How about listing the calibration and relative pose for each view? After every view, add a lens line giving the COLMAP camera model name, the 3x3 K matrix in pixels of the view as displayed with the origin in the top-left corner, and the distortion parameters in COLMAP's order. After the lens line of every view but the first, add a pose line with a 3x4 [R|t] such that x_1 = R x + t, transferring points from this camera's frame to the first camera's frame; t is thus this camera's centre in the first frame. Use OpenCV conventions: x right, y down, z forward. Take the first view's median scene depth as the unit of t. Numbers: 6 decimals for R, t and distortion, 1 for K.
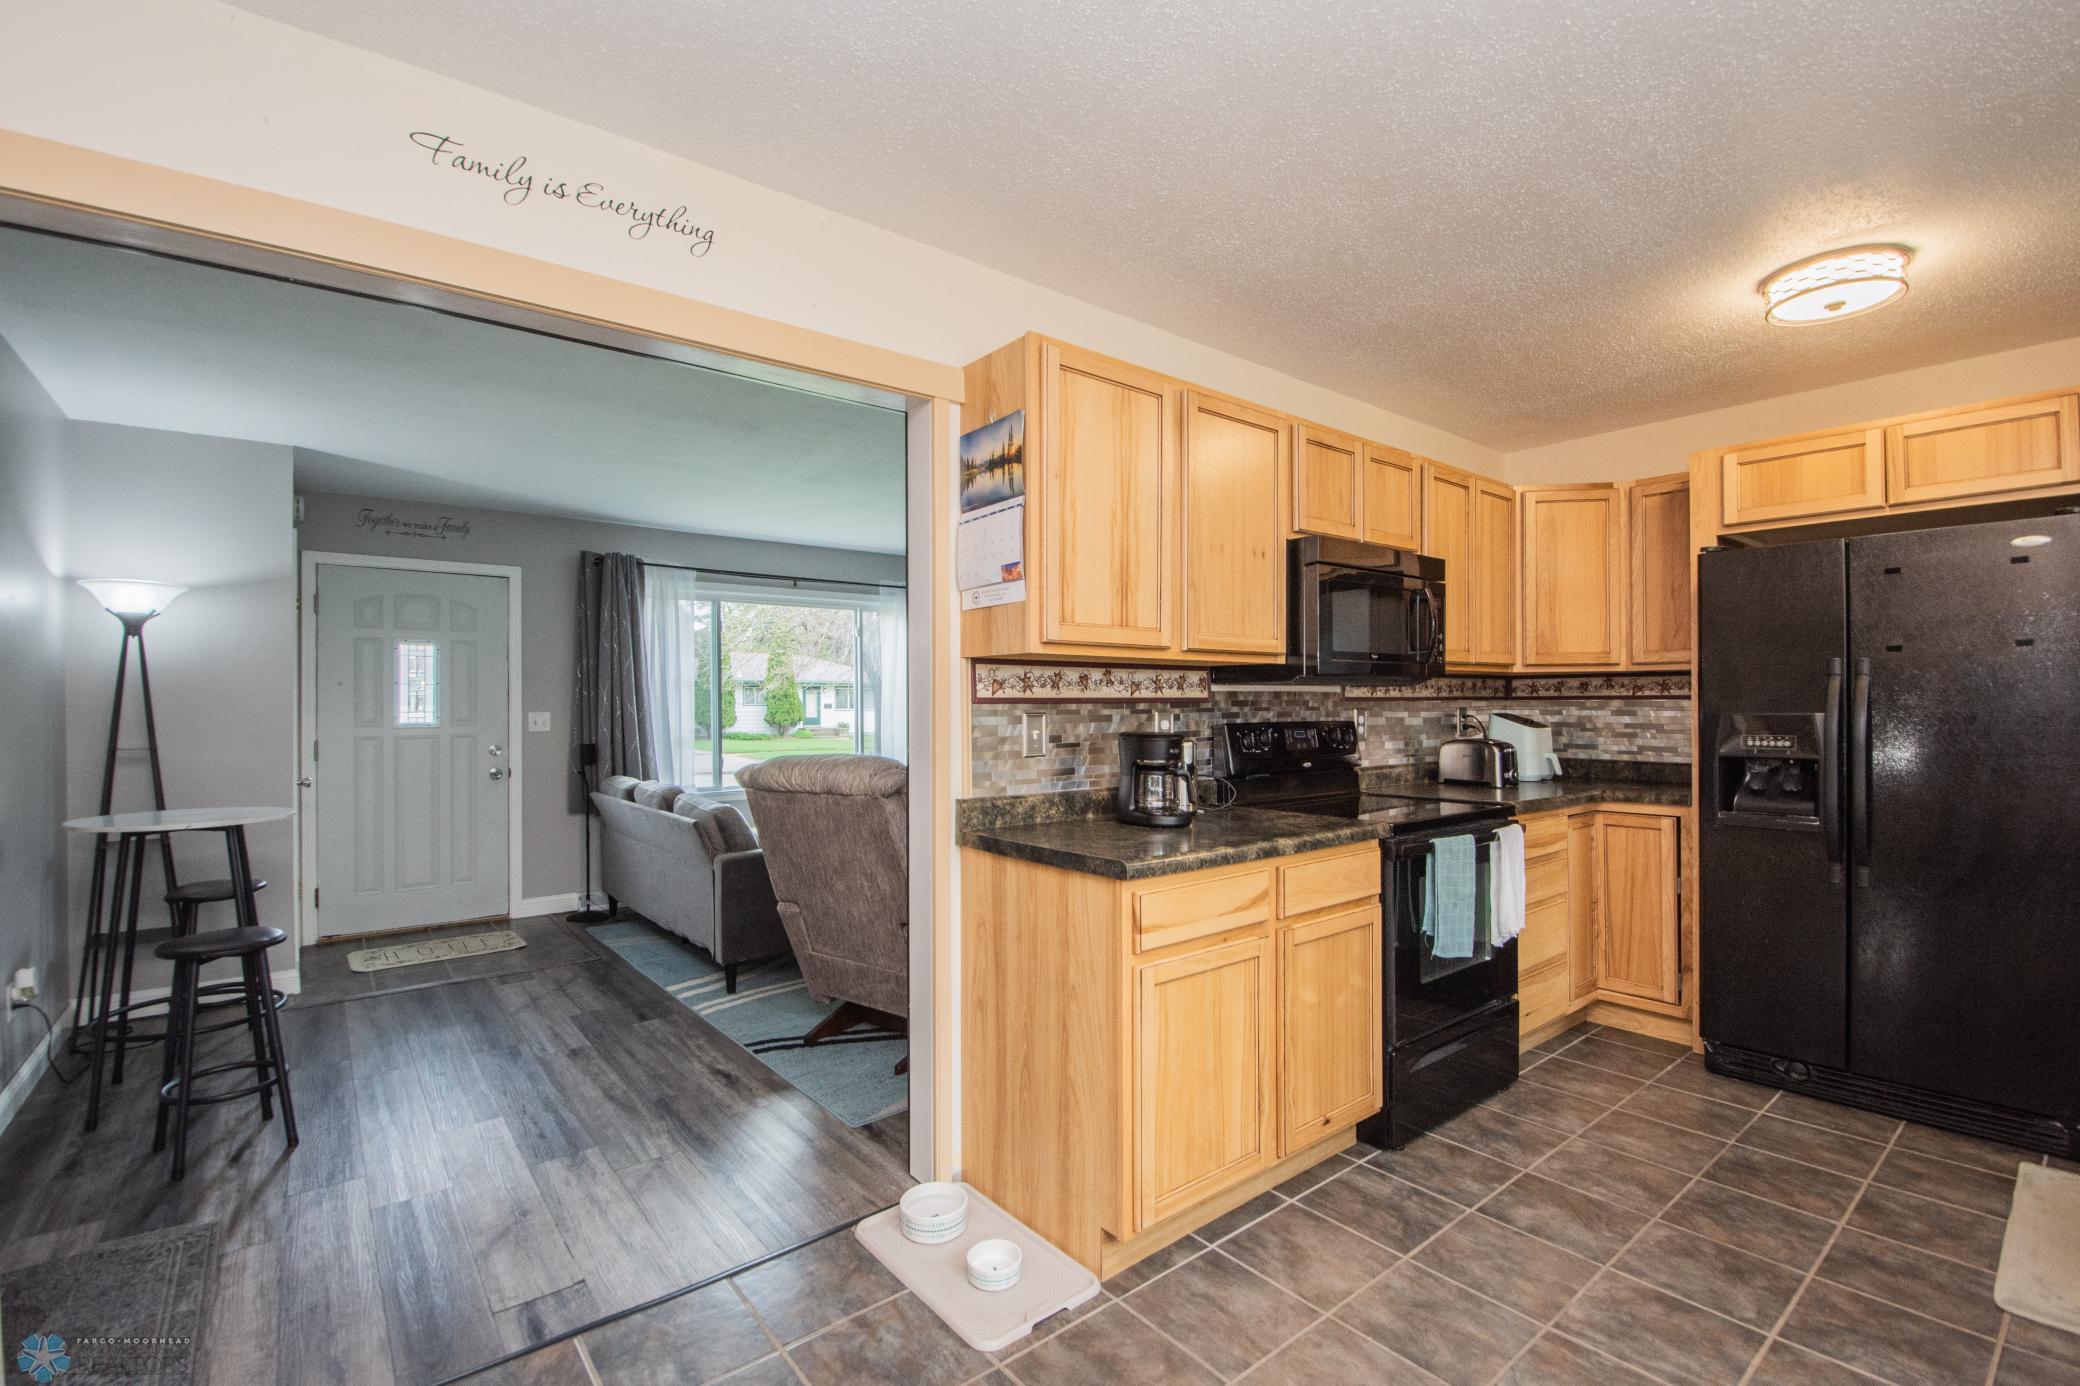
lens RADIAL K [[915.3, 0, 1039.4], [0, 915.3, 700.2], [0, 0, 1]] dist [0.020932, -0.024318]
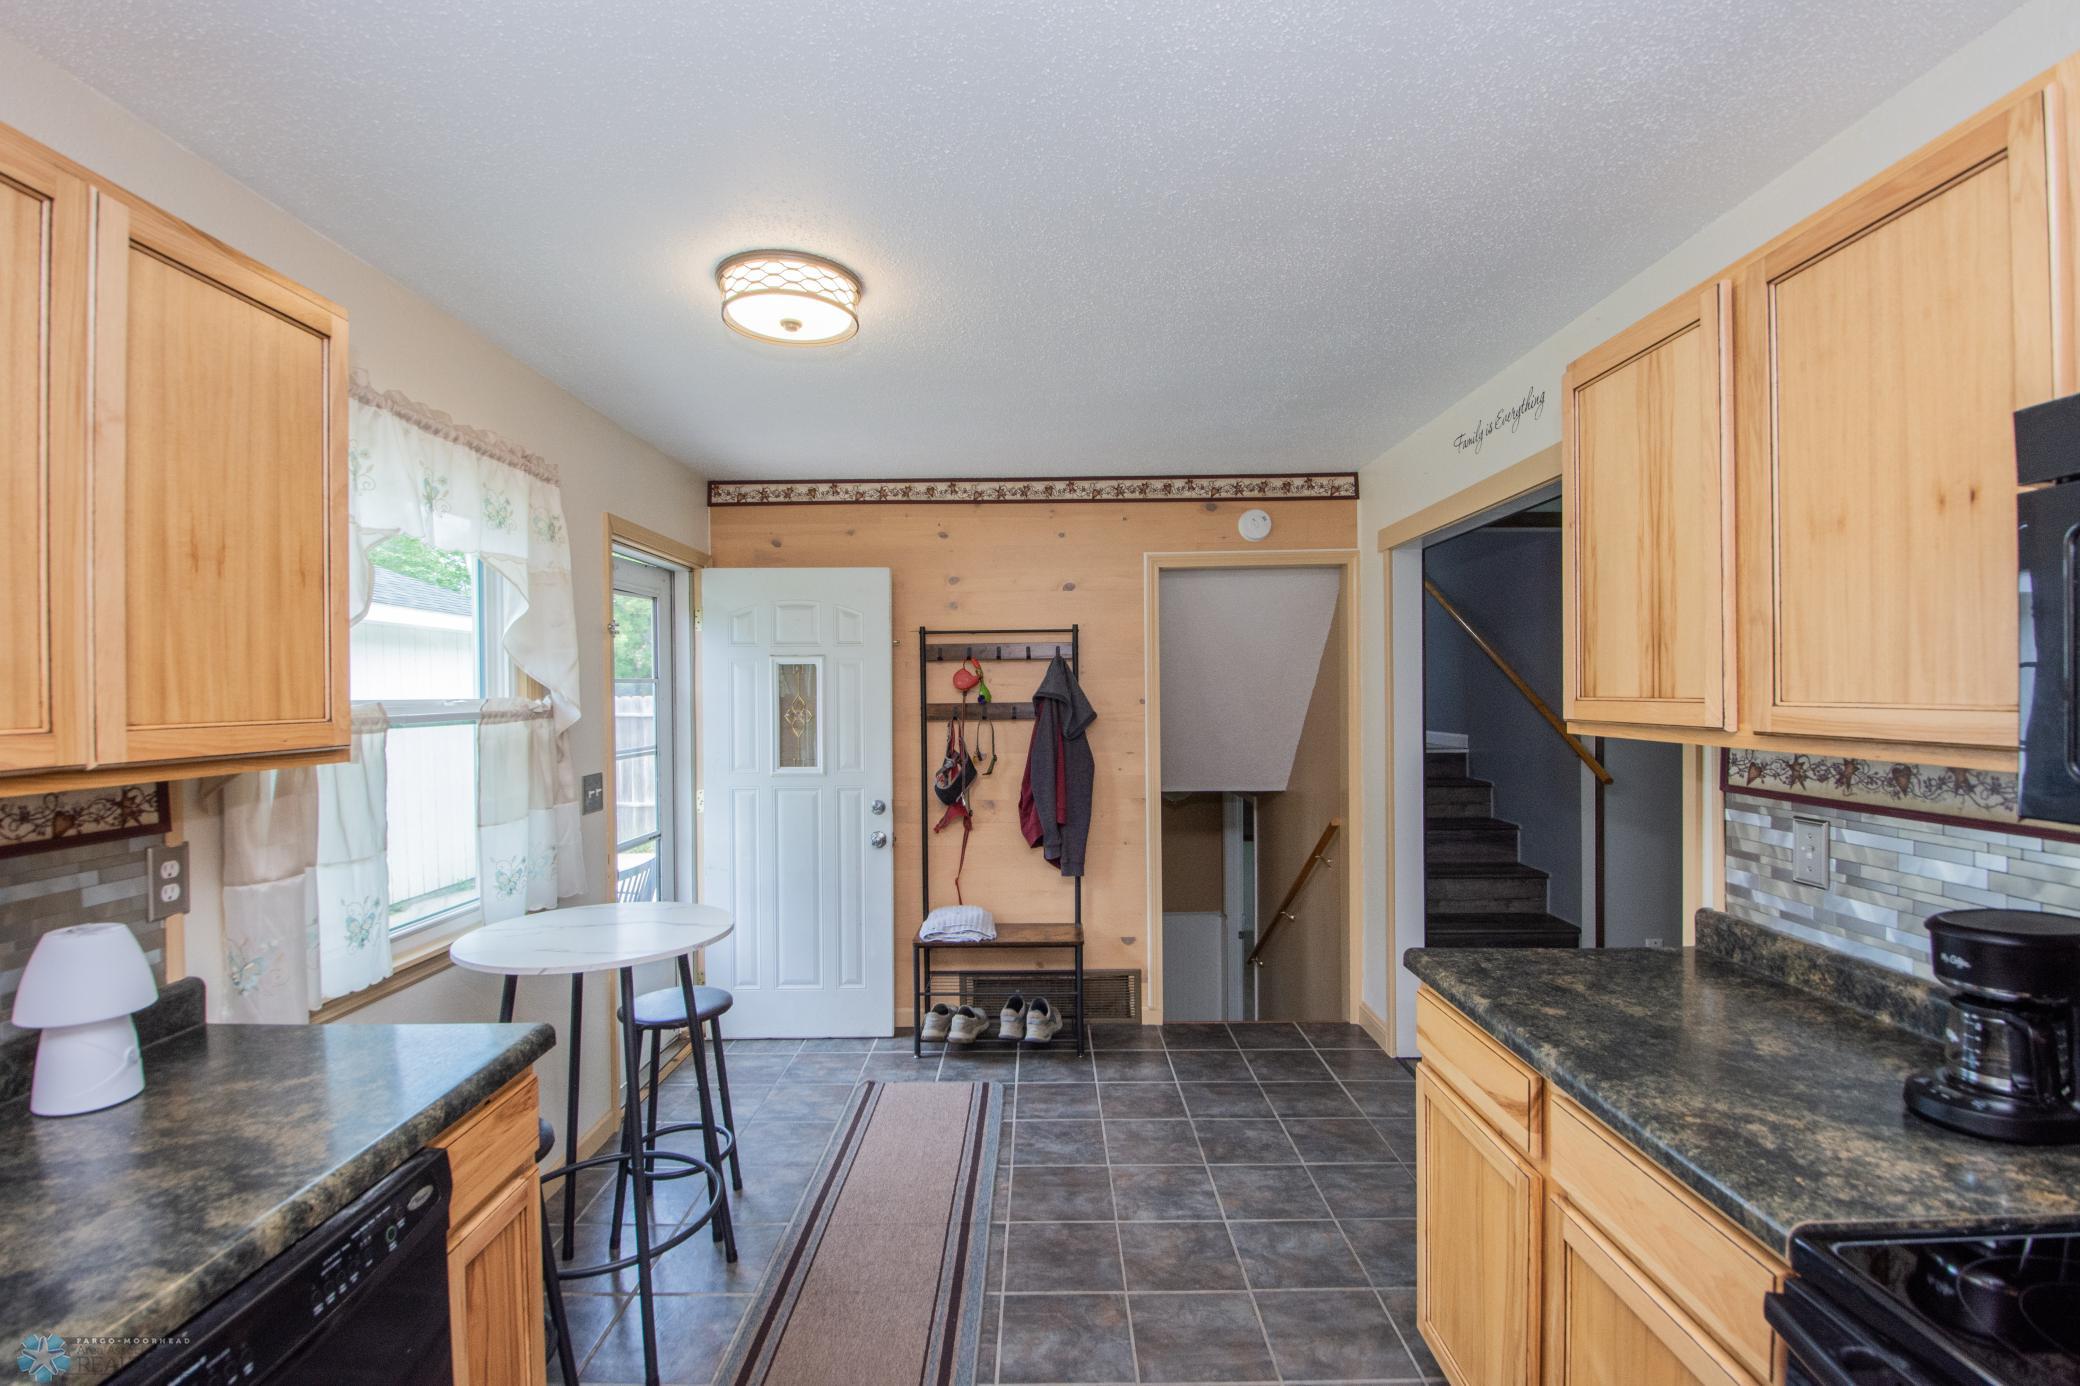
lens RADIAL K [[915.3, 0, 1039.4], [0, 915.3, 700.2], [0, 0, 1]] dist [0.020932, -0.024318]
pose [[-0.630122, 0.017488, -0.776299, 0.903017], [0.013288, 0.999843, 0.011737, -0.091301], [0.776382, -0.002920, -0.630256, 1.053664]]
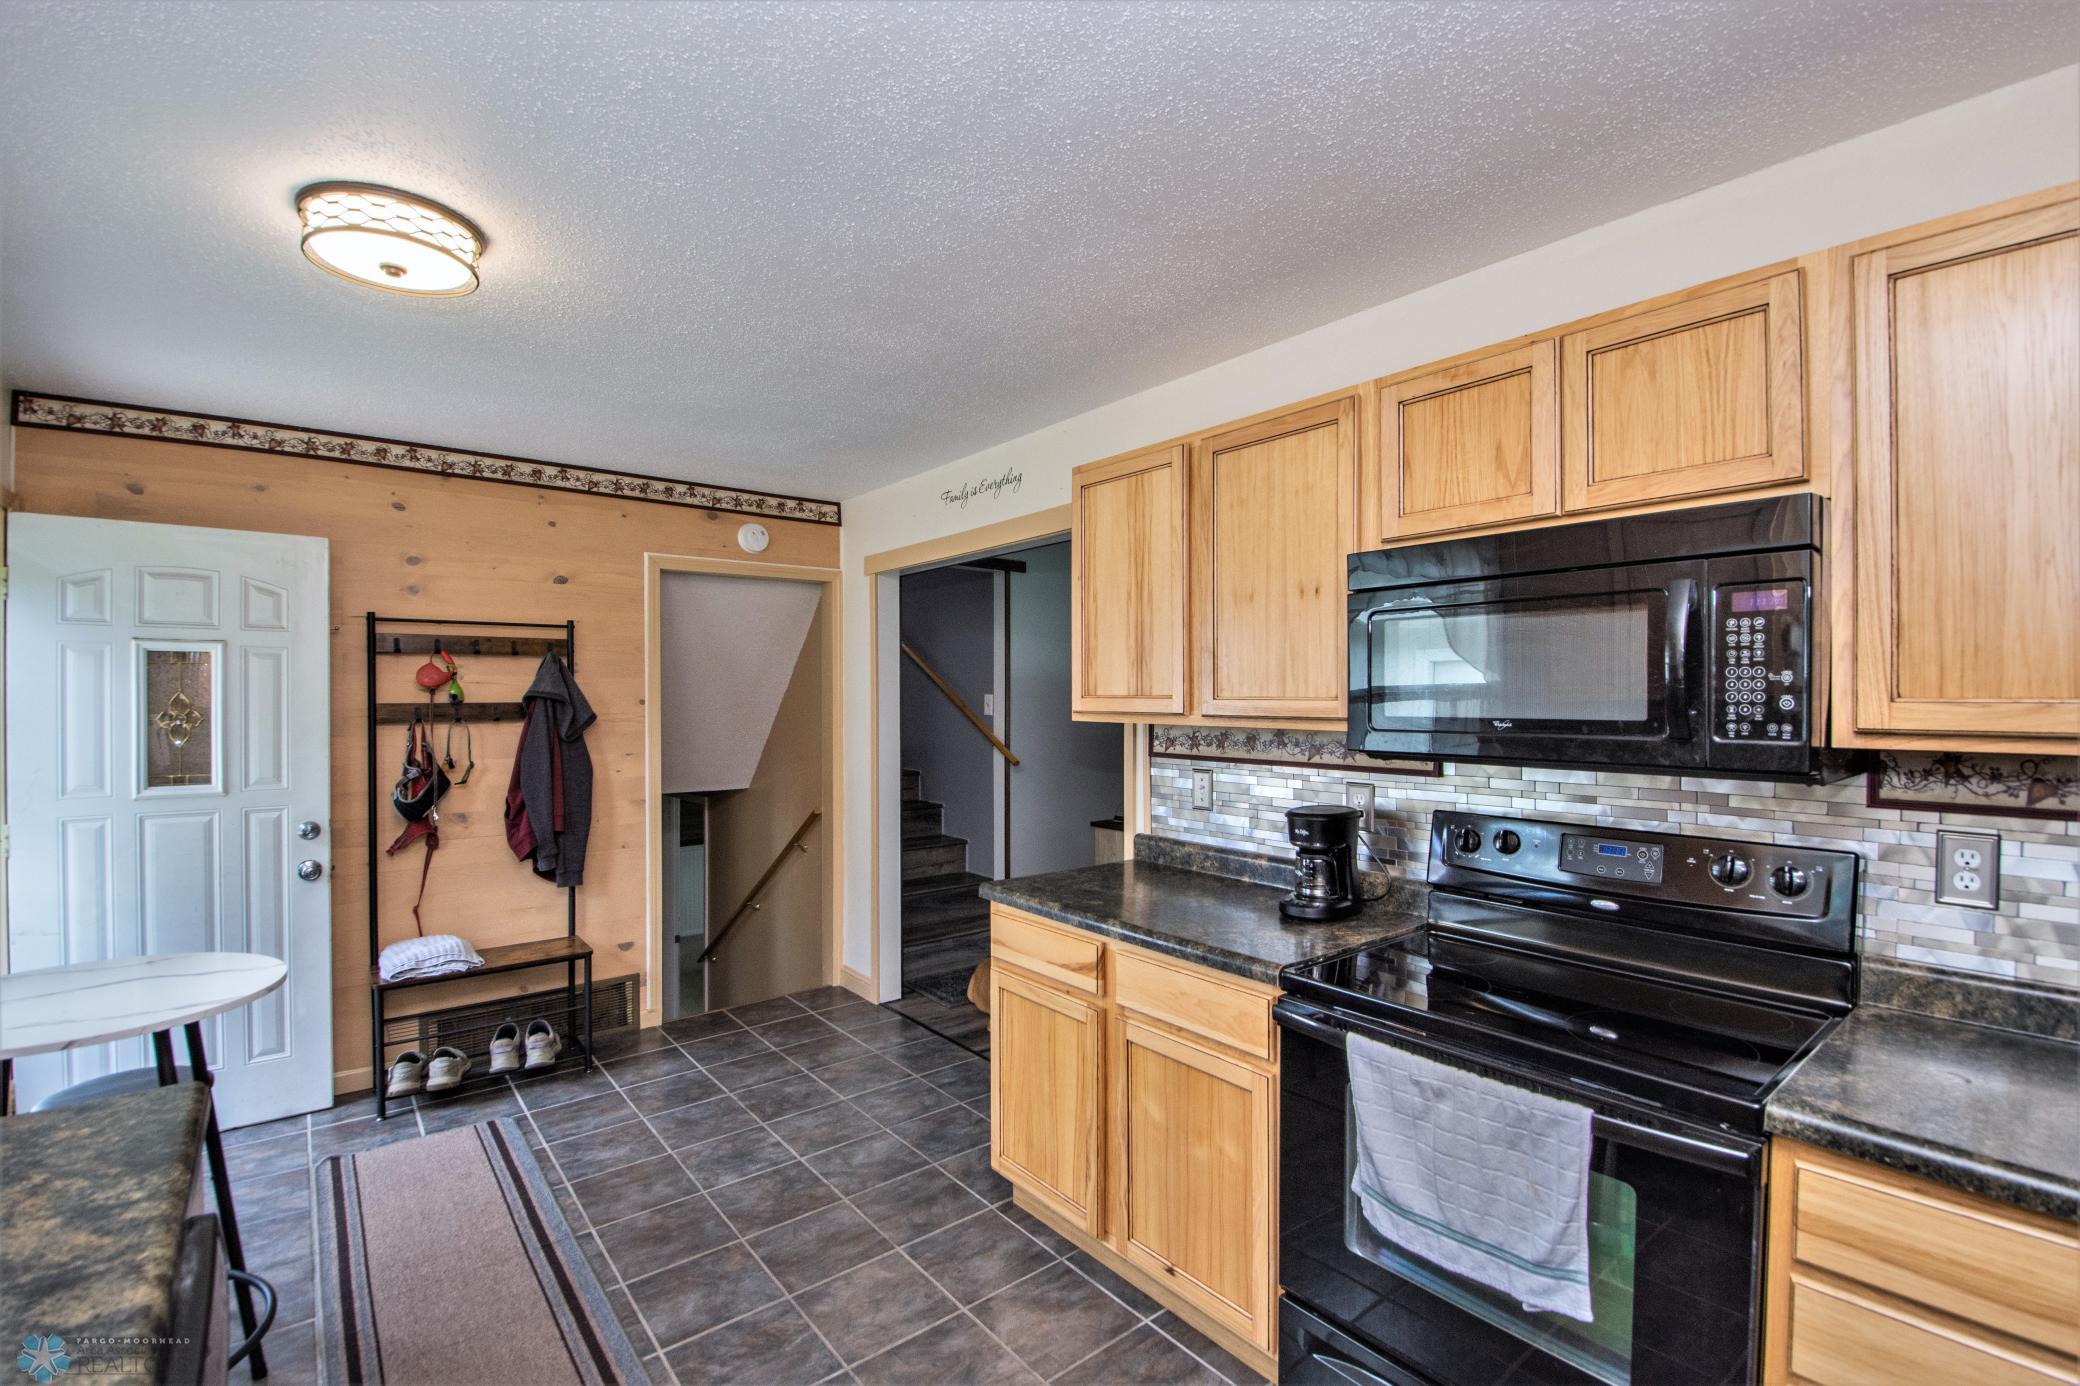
lens RADIAL K [[915.3, 0, 1039.4], [0, 915.3, 700.2], [0, 0, 1]] dist [0.020932, -0.024318]
pose [[0.004658, 0.009288, -0.999946, 1.148406], [0.002900, 0.999953, 0.009302, -0.083845], [0.999985, -0.002944, 0.004630, 0.858627]]
